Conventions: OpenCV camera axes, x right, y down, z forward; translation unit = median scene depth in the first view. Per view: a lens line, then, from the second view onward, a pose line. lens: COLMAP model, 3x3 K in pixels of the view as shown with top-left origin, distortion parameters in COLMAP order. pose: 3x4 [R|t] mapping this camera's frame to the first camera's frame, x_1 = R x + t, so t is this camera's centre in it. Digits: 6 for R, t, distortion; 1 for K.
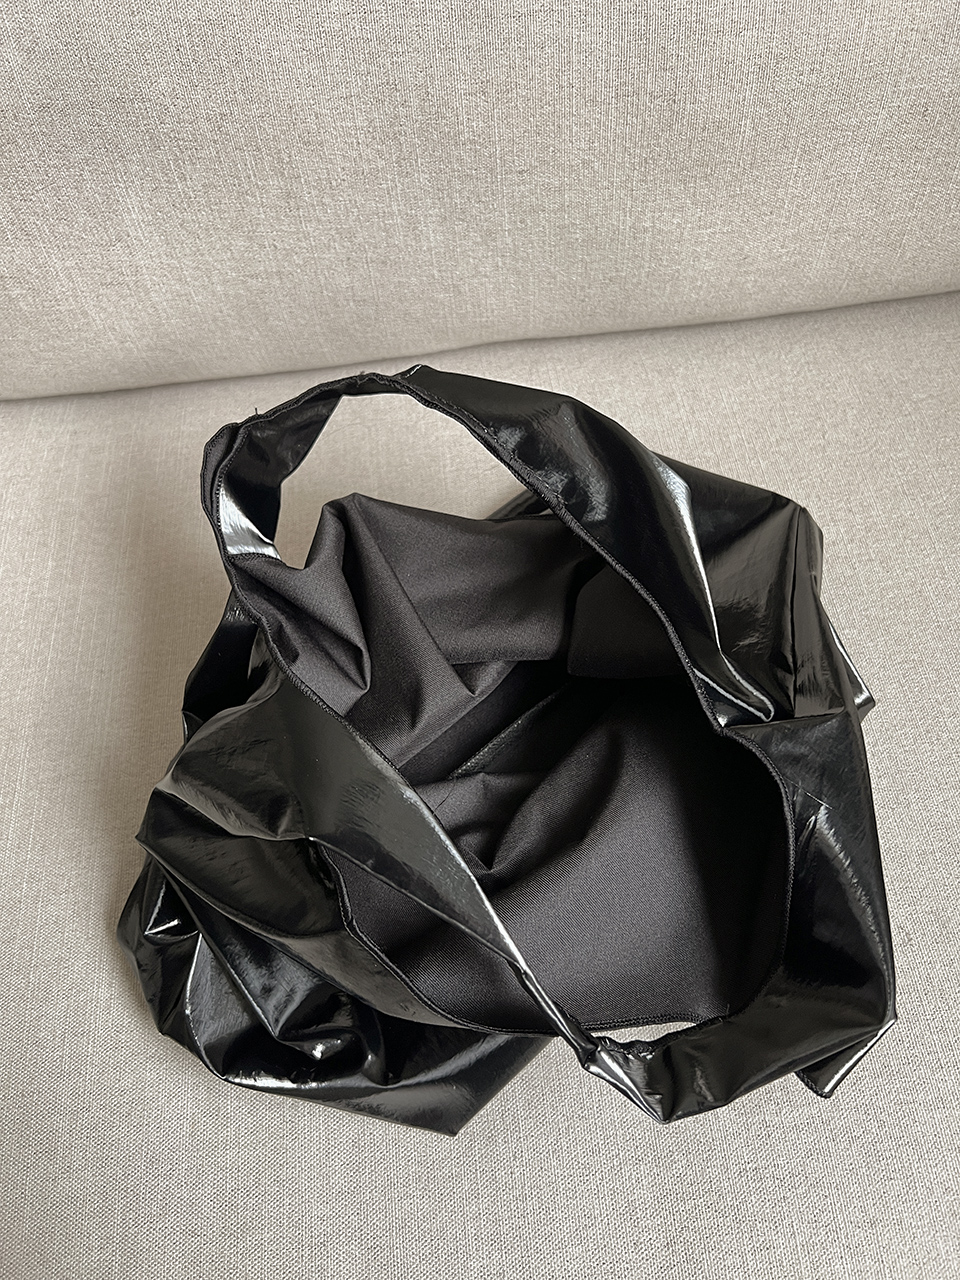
lens RADIAL K [[972.4, 0, 482.6], [0, 972.4, 637.1], [0, 0, 1]] dist [0.012528, -0.030153]
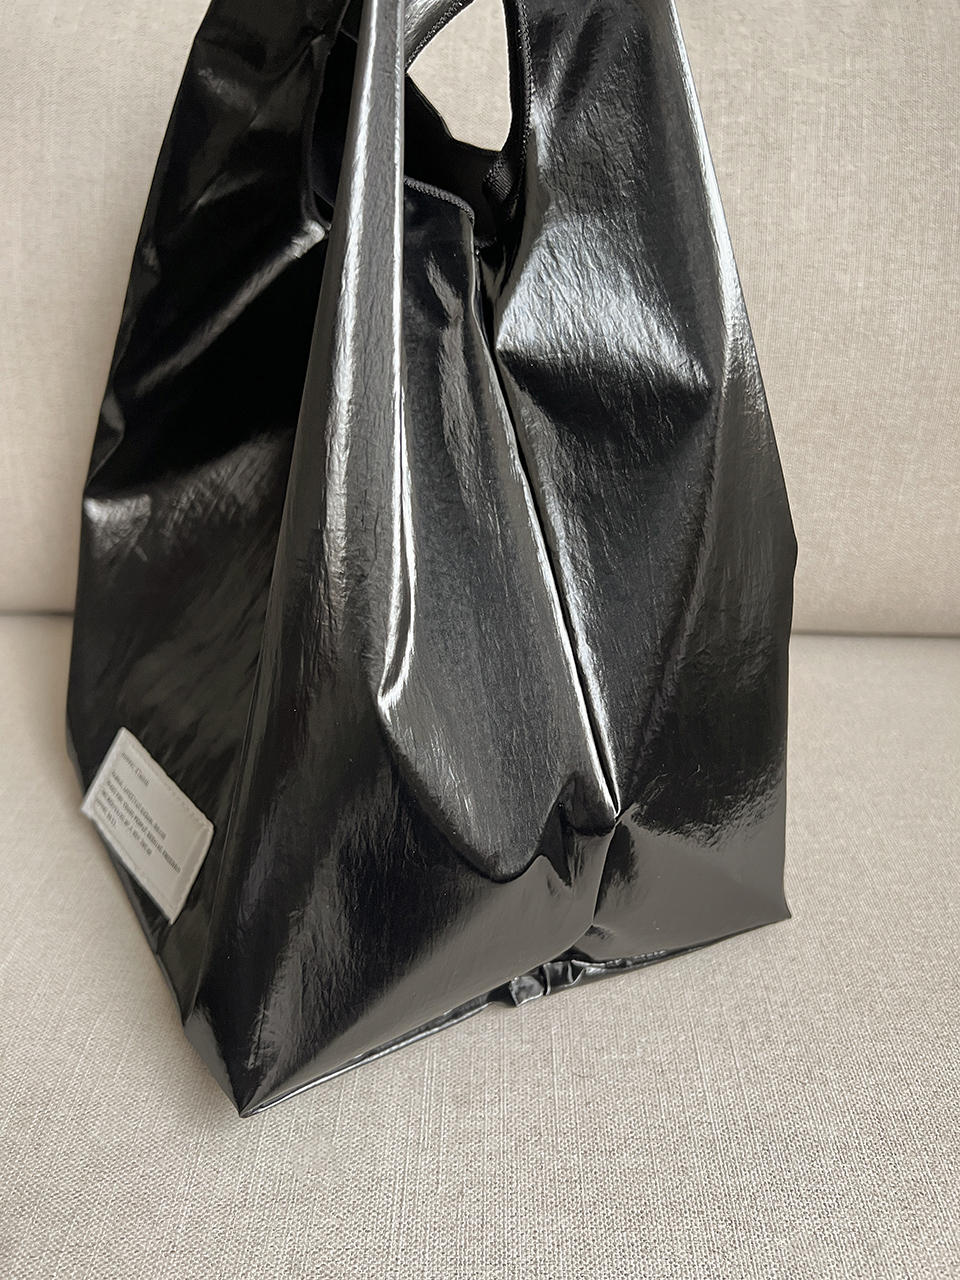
lens RADIAL K [[972.4, 0, 489.6], [0, 972.4, 659.5], [0, 0, 1]] dist [0.012528, -0.030153]
pose [[0.989574, 0.128919, -0.064207, 0.192340], [-0.143749, 0.856616, -0.495525, 0.281211], [-0.008882, 0.499588, 0.866217, 0.225270]]
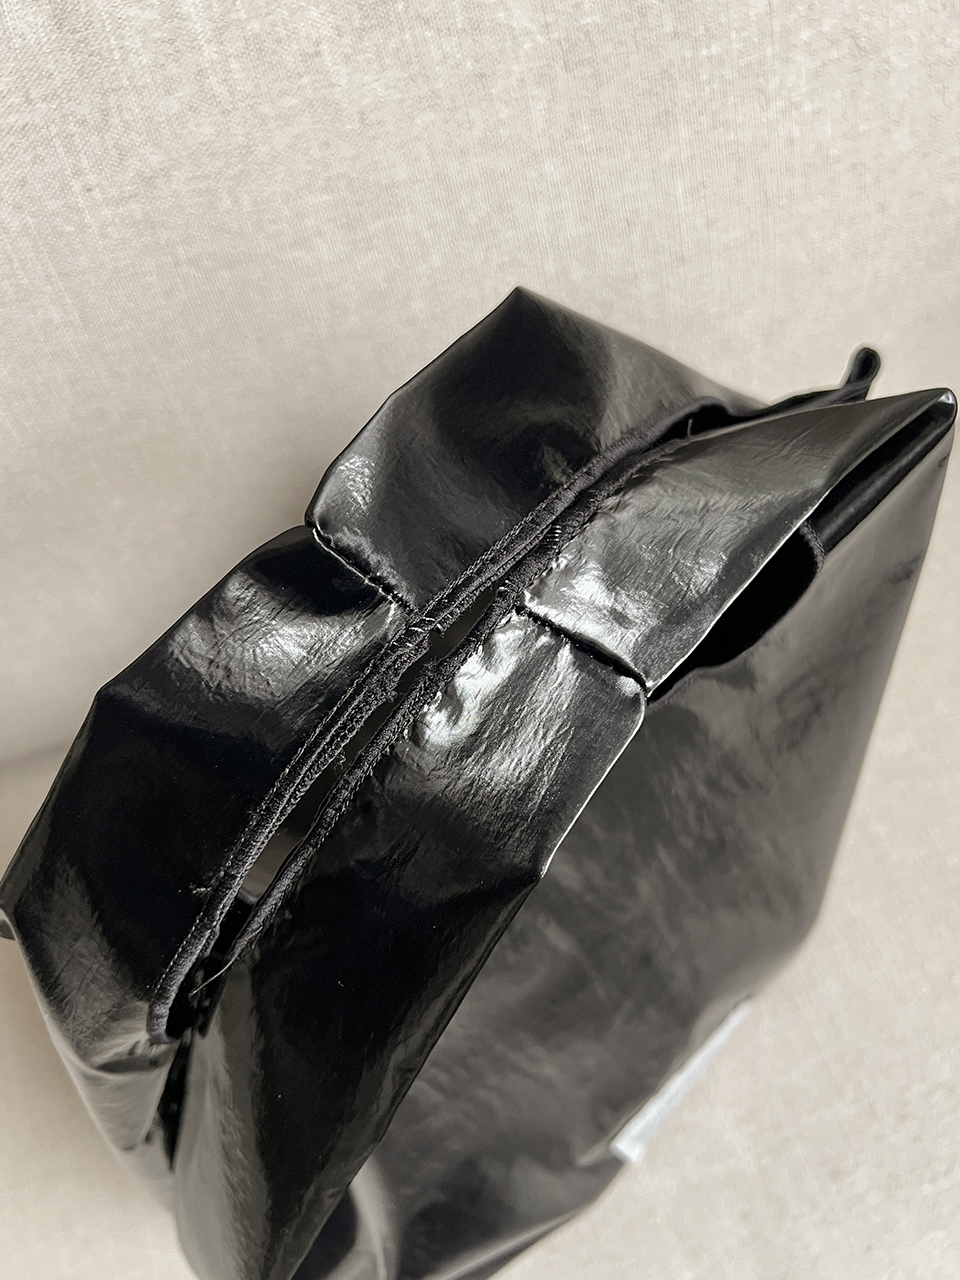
lens RADIAL K [[972.4, 0, 476.1], [0, 972.4, 613.7], [0, 0, 1]] dist [0.012528, -0.030153]
pose [[0.969697, -0.234716, 0.067796, -0.096422], [0.229517, 0.970298, 0.076440, -0.448000], [-0.083724, -0.058564, 0.994767, 0.095108]]
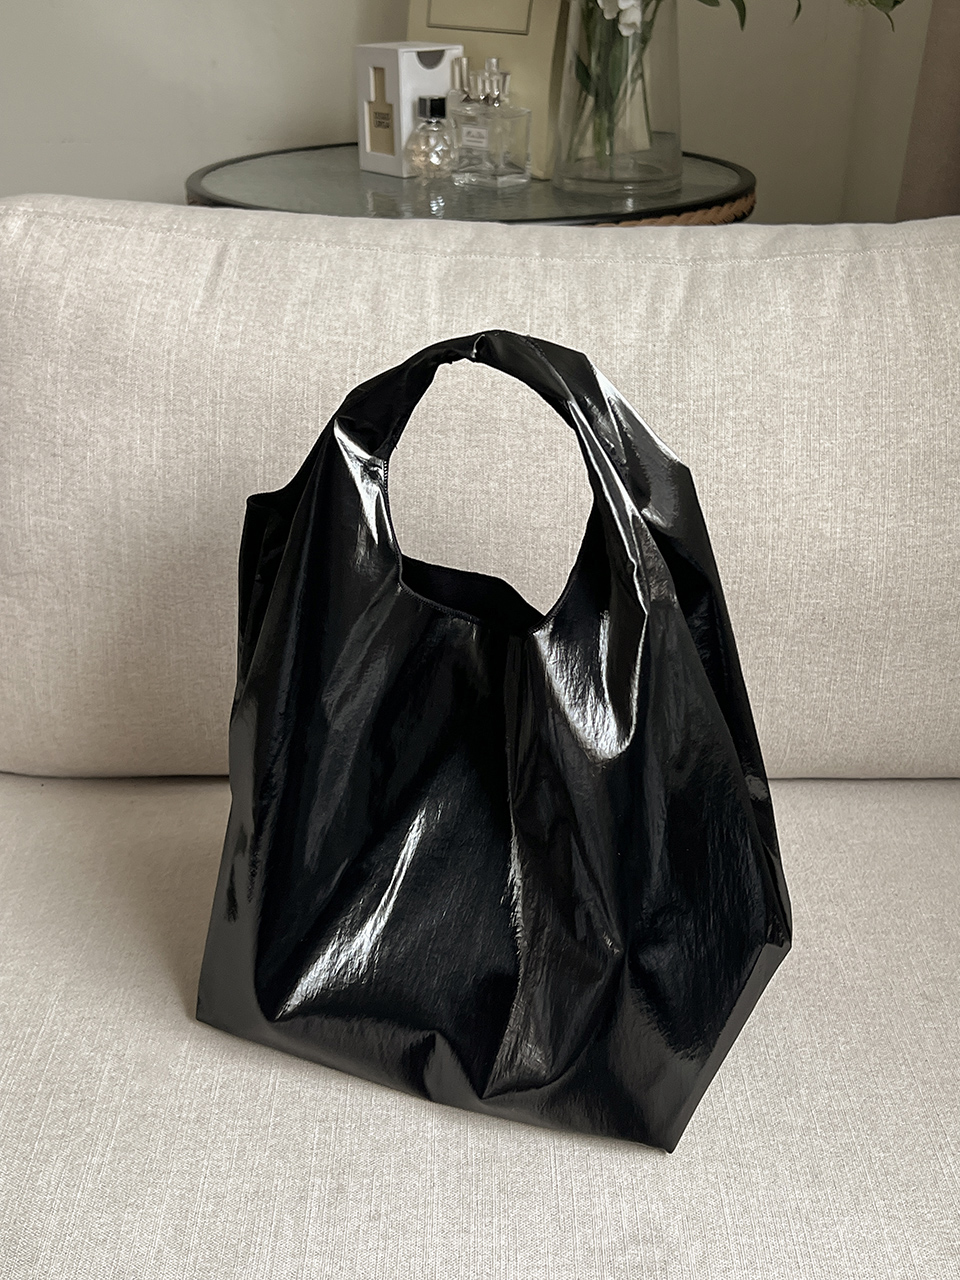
lens RADIAL K [[1450.2, 0, 487.3], [0, 1450.2, 659.7], [0, 0, 1]] dist [0.055251, 0.000000]
pose [[0.993391, 0.104084, -0.048383, 0.088807], [-0.113944, 0.843474, -0.524947, 0.666918], [-0.013829, 0.526990, 0.849759, -0.742079]]
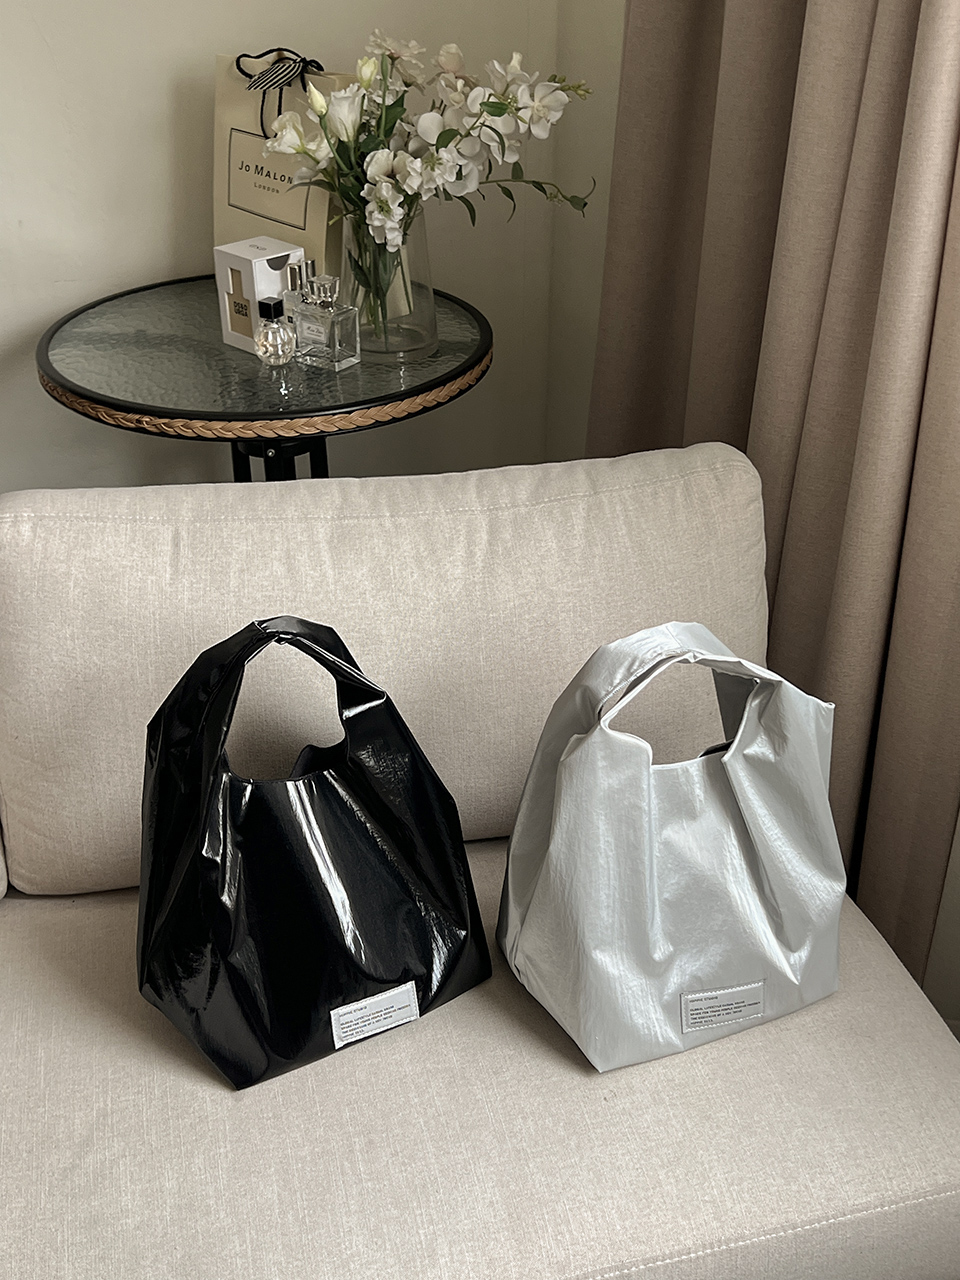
lens RADIAL K [[1470.2, 0, 500.2], [0, 1470.2, 665.6], [0, 0, 1]] dist [0.130360, 0.000000]
pose [[0.987856, -0.004737, 0.155299, -0.274828], [0.076771, 0.883874, -0.461381, 0.859145], [-0.135079, 0.467700, 0.873504, -1.996817]]
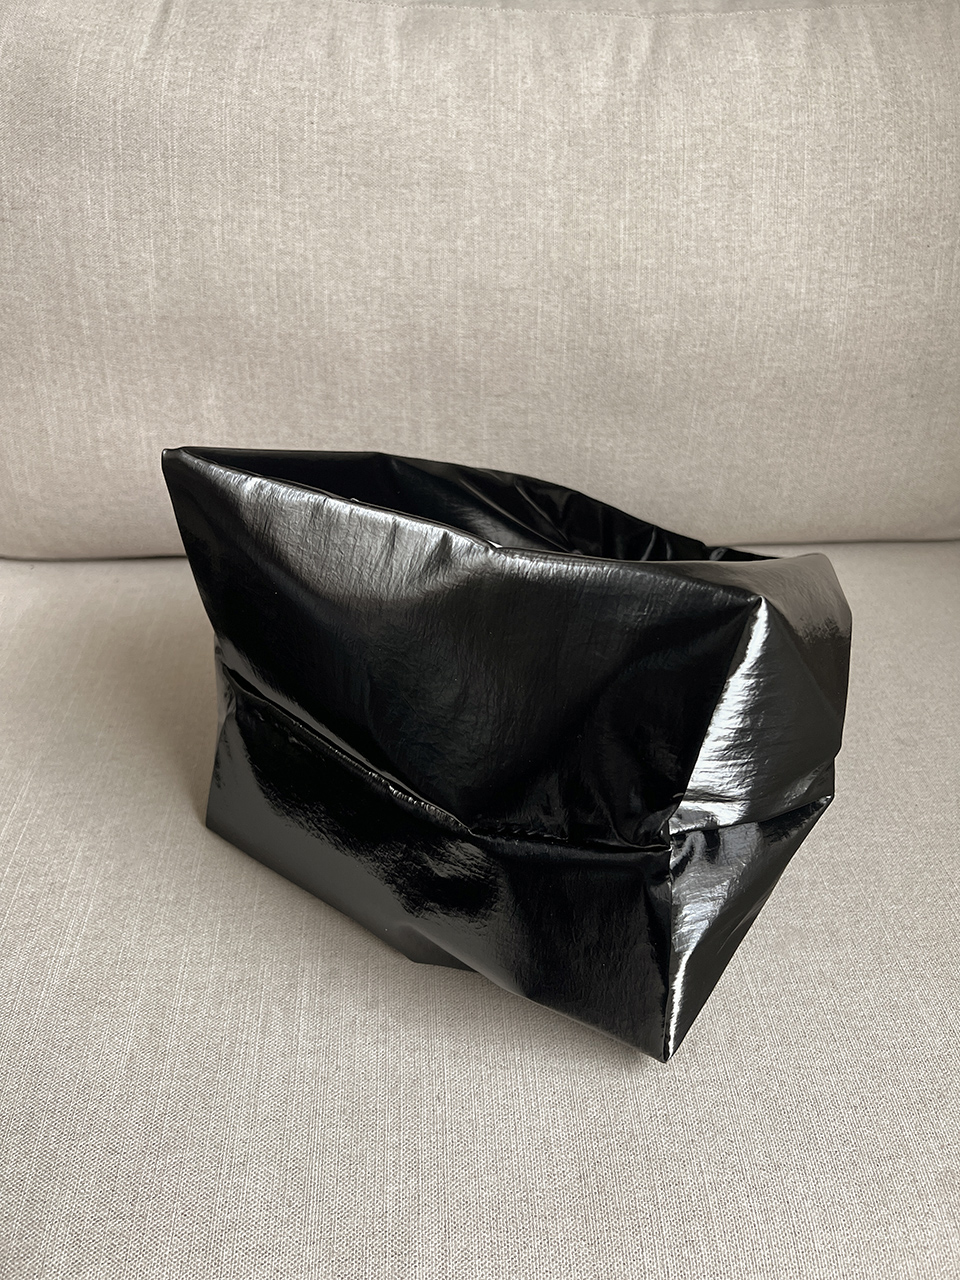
lens RADIAL K [[972.4, 0, 482.8], [0, 972.4, 643.4], [0, 0, 1]] dist [0.012528, -0.030153]
pose [[0.996414, 0.080968, 0.024569, 0.013332], [-0.064104, 0.911890, -0.405398, 0.422916], [-0.055228, 0.402369, 0.913810, -0.127712]]
